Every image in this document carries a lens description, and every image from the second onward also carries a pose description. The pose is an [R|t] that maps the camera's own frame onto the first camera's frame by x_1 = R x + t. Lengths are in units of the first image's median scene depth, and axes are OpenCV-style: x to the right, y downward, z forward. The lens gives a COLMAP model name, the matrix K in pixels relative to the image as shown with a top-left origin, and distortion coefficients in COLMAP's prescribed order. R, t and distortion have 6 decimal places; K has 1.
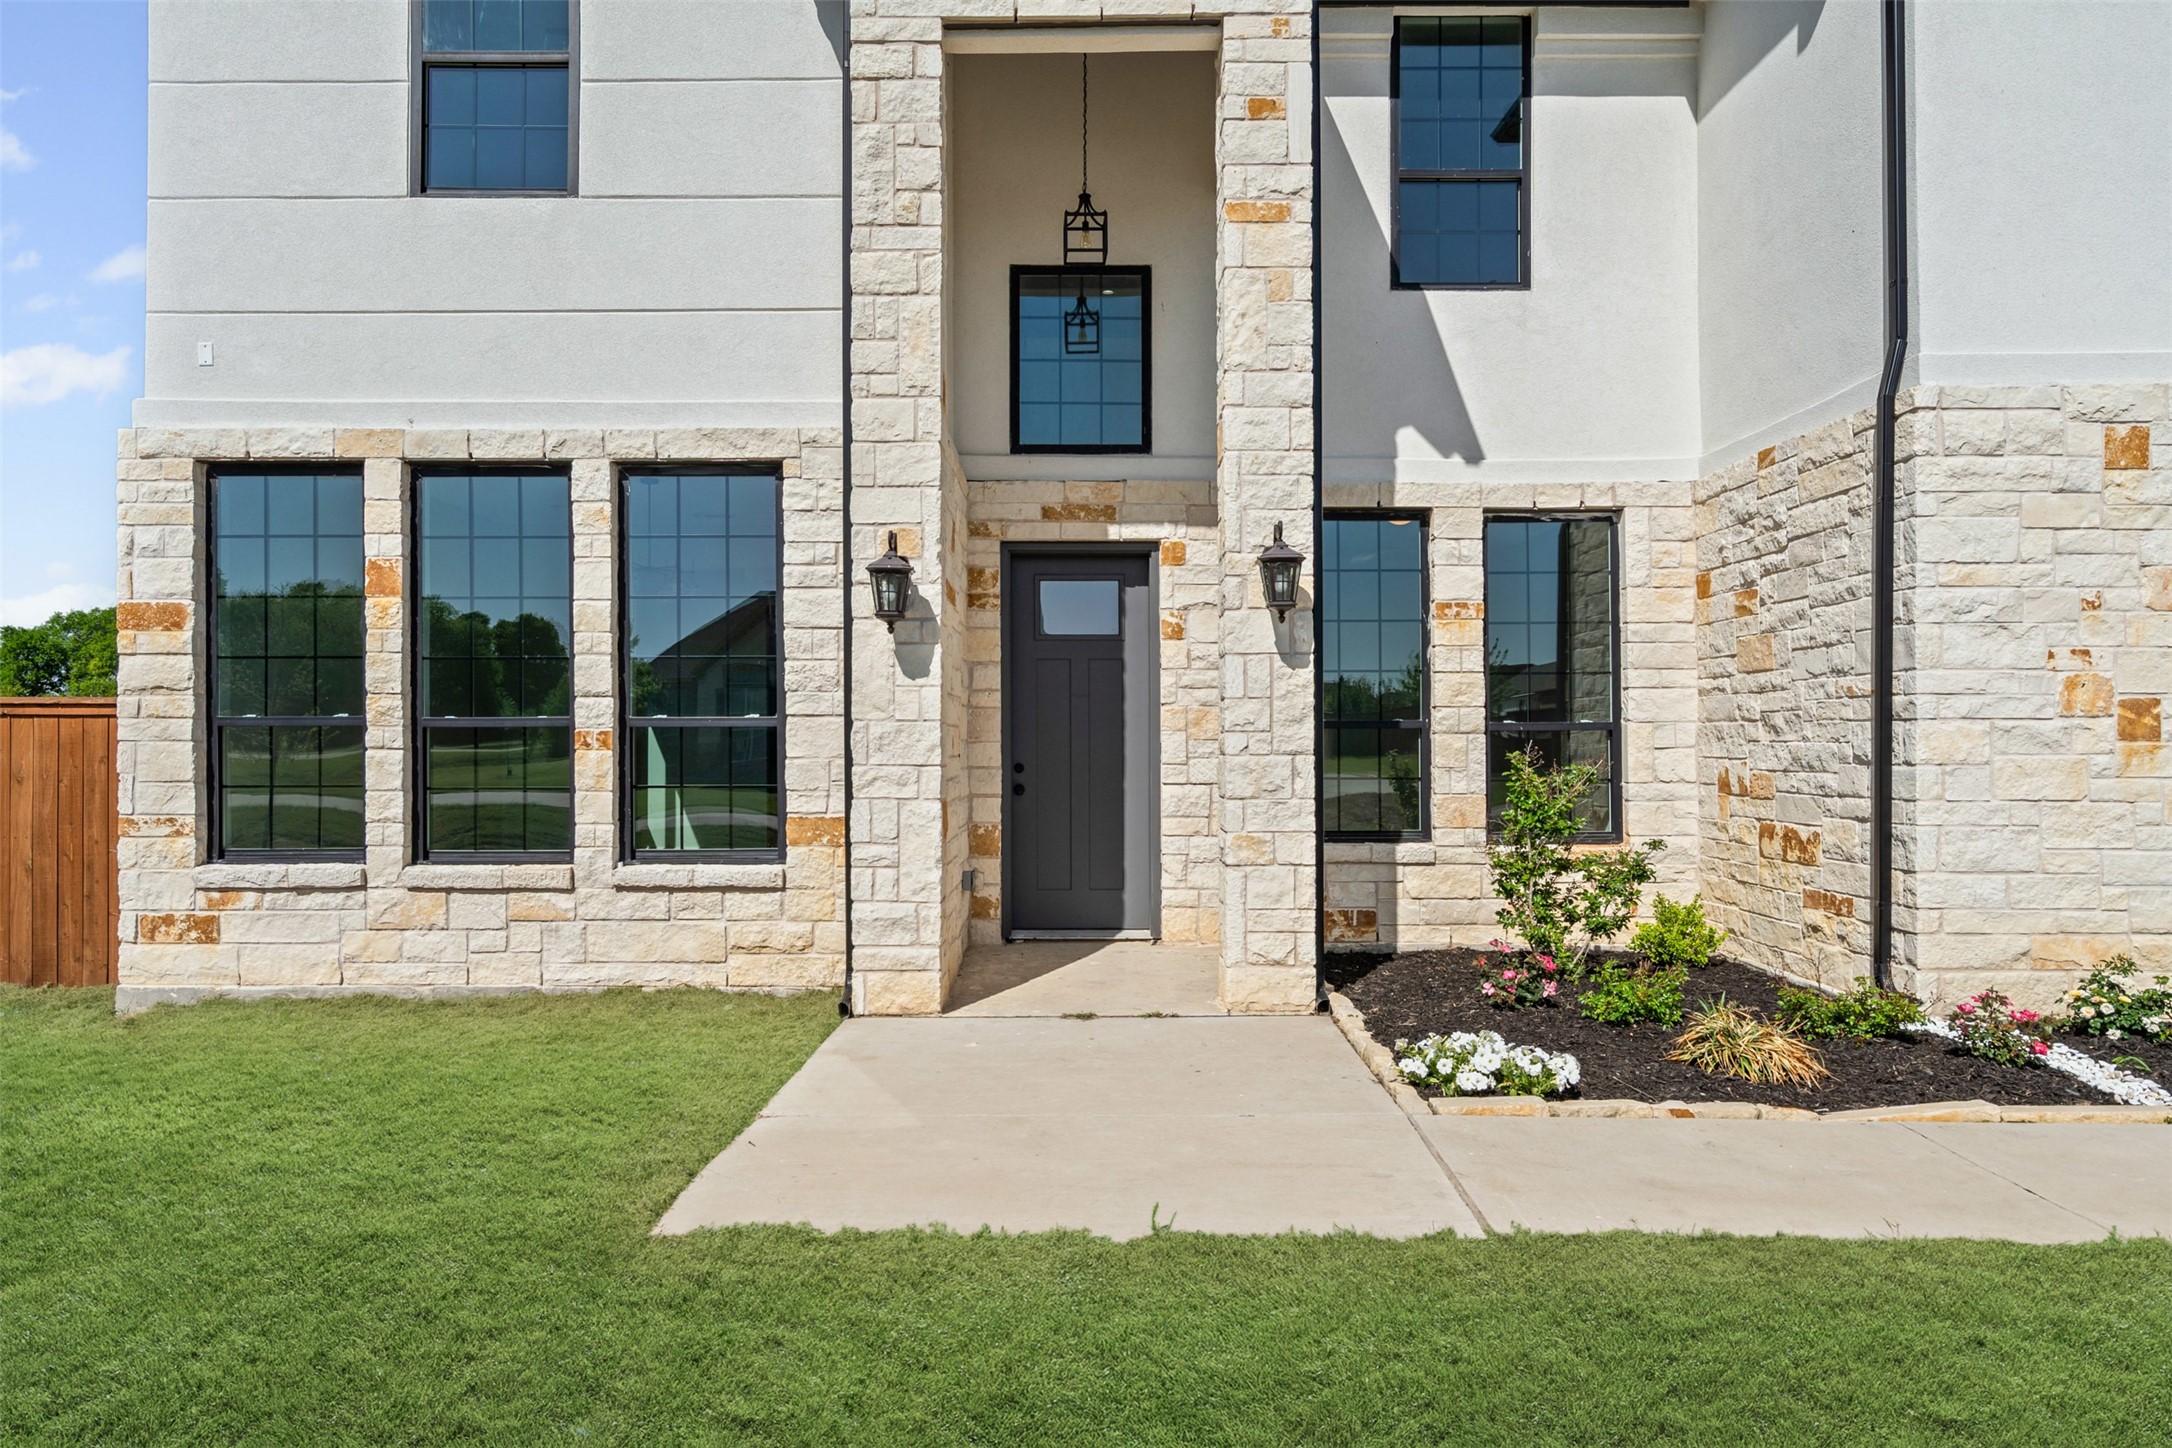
lens RADIAL K [[1378.2, 0, 1089.8], [0, 1378.2, 732.0], [0, 0, 1]] dist [0.010818, 0.001359]
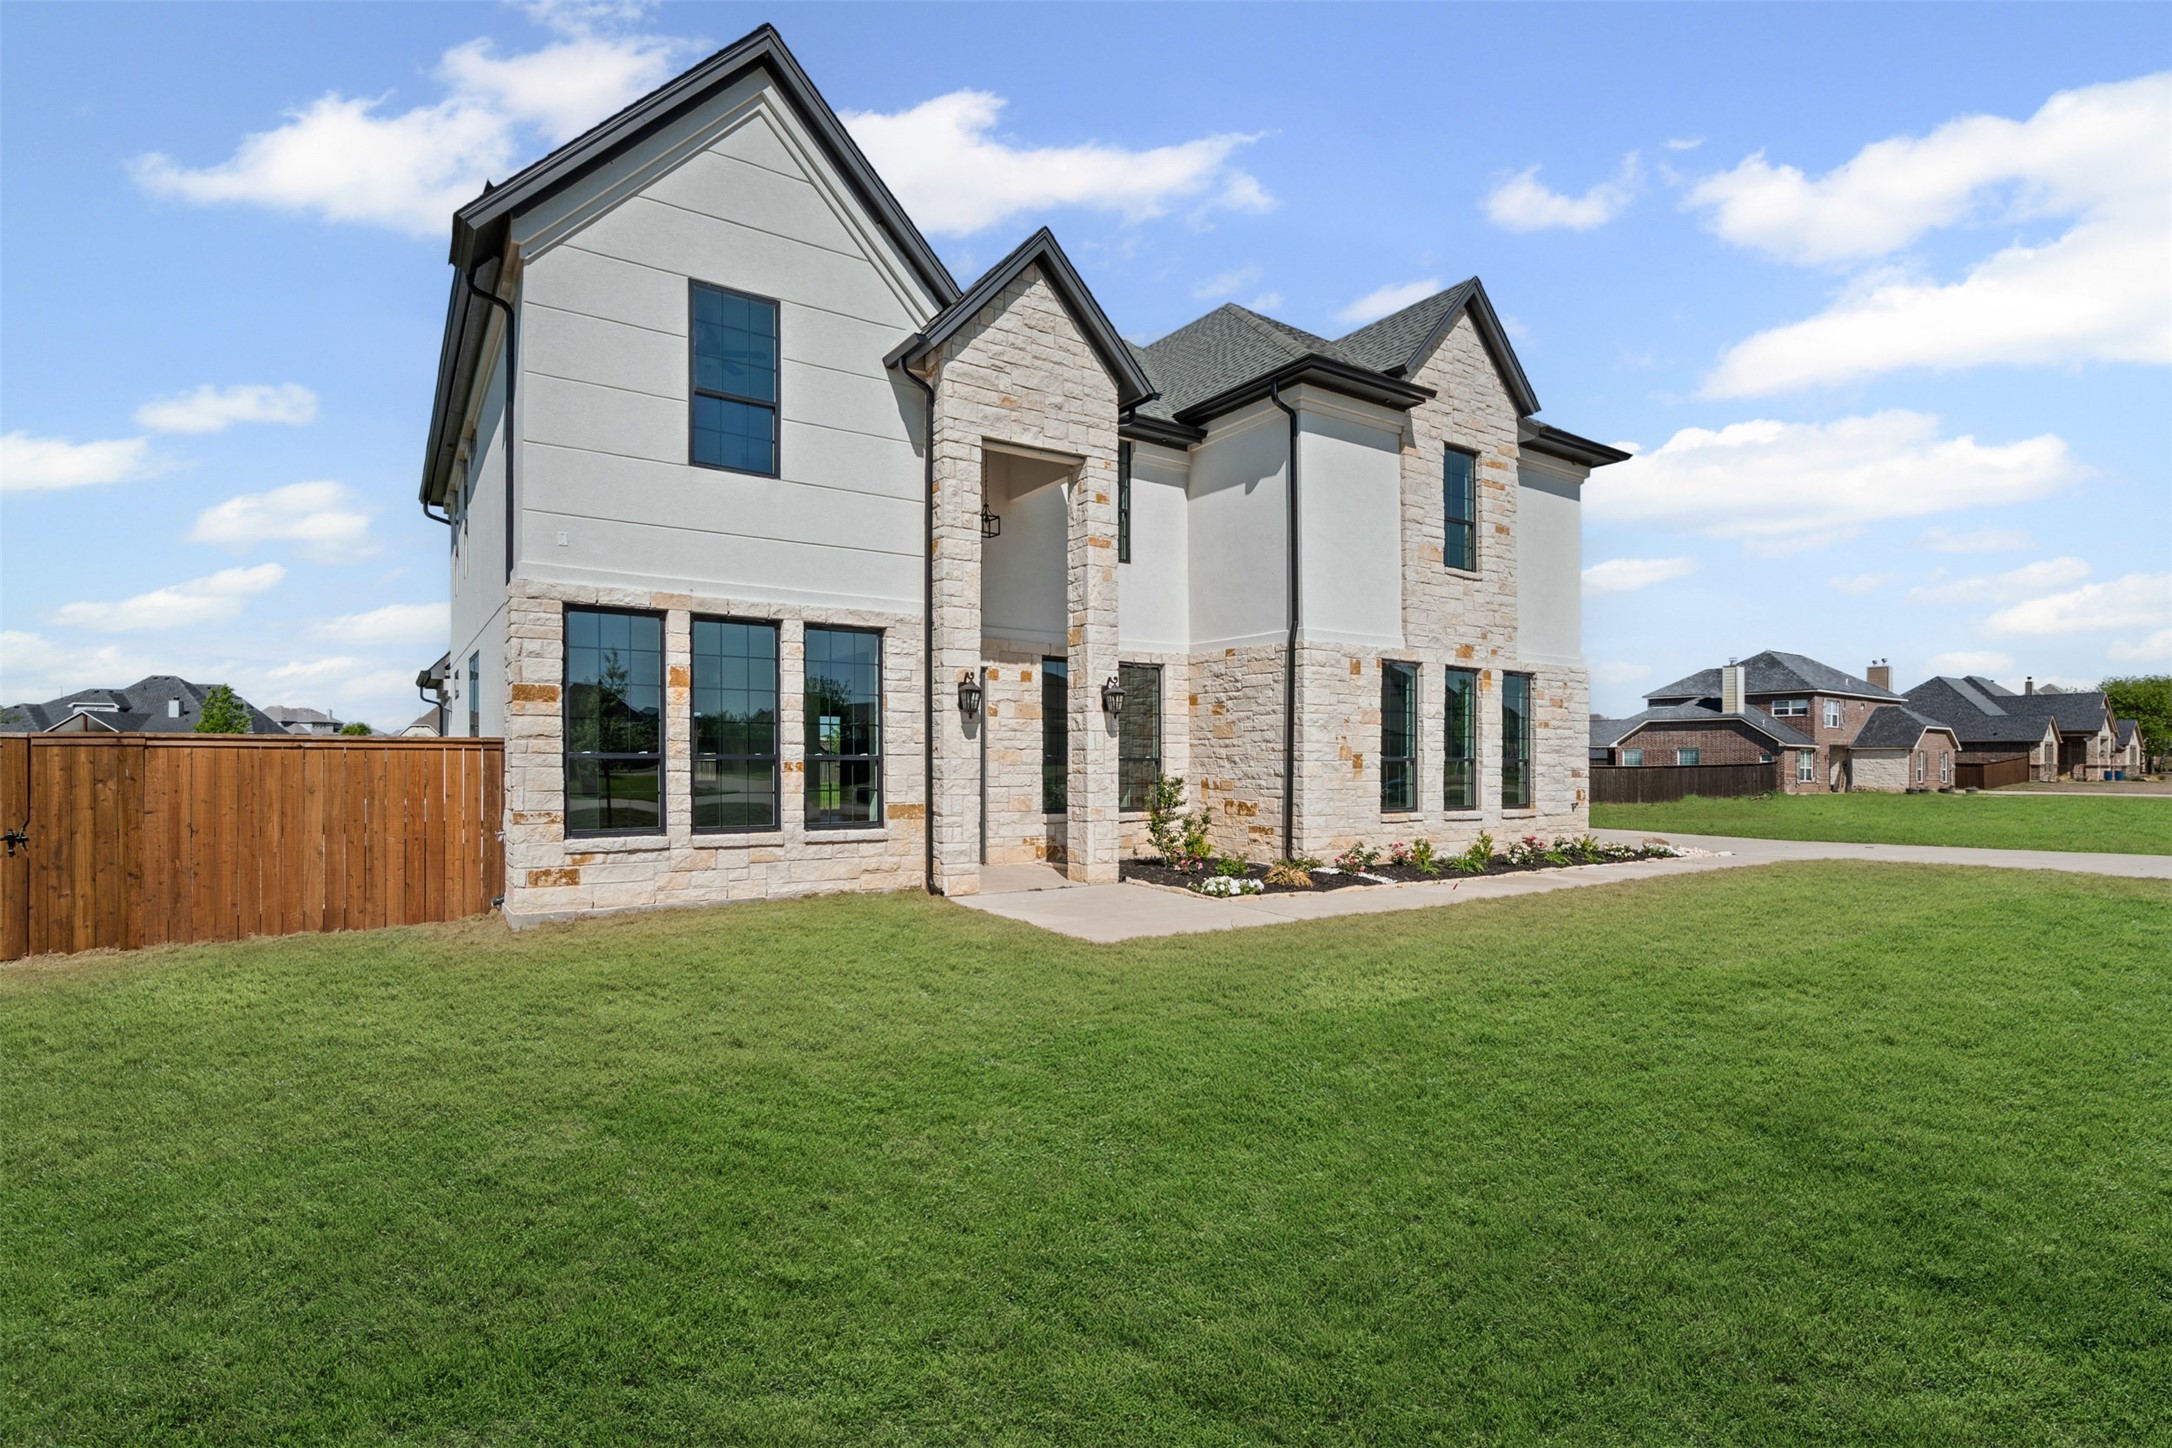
lens RADIAL K [[1040.2, 0, 1048.1], [0, 1040.2, 745.3], [0, 0, 1]] dist [-0.000984, -0.000121]
pose [[0.835277, 0.012016, 0.549698, -0.856107], [-0.012335, 0.999919, -0.003115, -0.023802], [-0.549691, -0.004179, 0.835358, -0.399988]]
